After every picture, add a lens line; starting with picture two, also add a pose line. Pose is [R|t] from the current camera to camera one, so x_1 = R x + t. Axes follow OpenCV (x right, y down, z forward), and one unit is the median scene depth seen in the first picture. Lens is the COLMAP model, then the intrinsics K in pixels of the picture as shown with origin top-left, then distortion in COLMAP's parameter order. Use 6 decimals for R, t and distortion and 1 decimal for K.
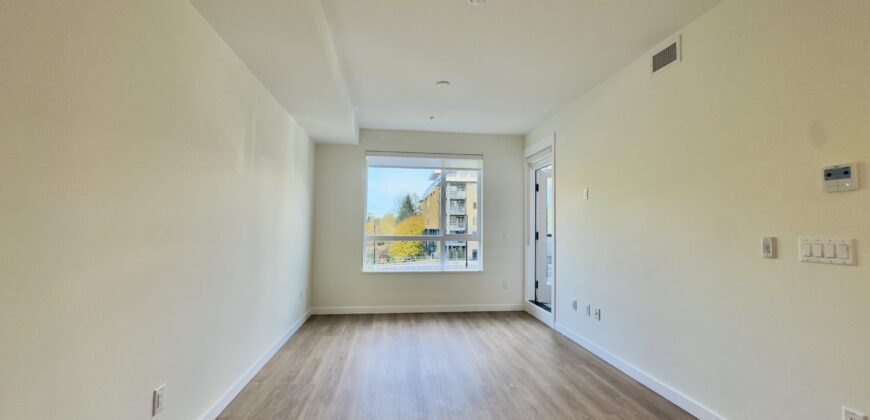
lens RADIAL K [[347.6, 0, 435.0], [0, 347.6, 210.0], [0, 0, 1]] dist [-0.000031, -0.000115]
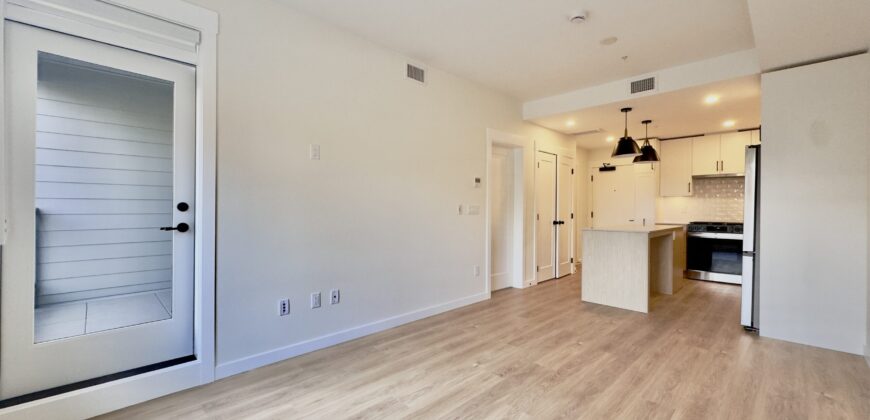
lens RADIAL K [[347.6, 0, 435.0], [0, 347.6, 210.0], [0, 0, 1]] dist [-0.000031, -0.000115]
pose [[-0.608796, -0.018648, 0.793108, -0.259054], [-0.052823, 0.998458, -0.017070, 0.061808], [-0.791567, -0.052286, -0.608842, 0.961103]]
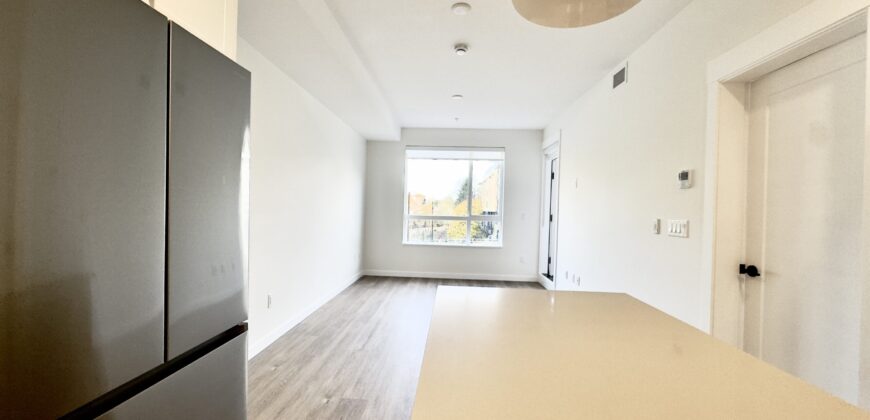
lens RADIAL K [[347.6, 0, 435.0], [0, 347.6, 210.0], [0, 0, 1]] dist [-0.000031, -0.000115]
pose [[0.985246, 0.017125, -0.170284, 0.122760], [-0.008391, 0.998618, 0.051877, -0.009777], [0.170937, -0.049682, 0.984028, -0.214281]]
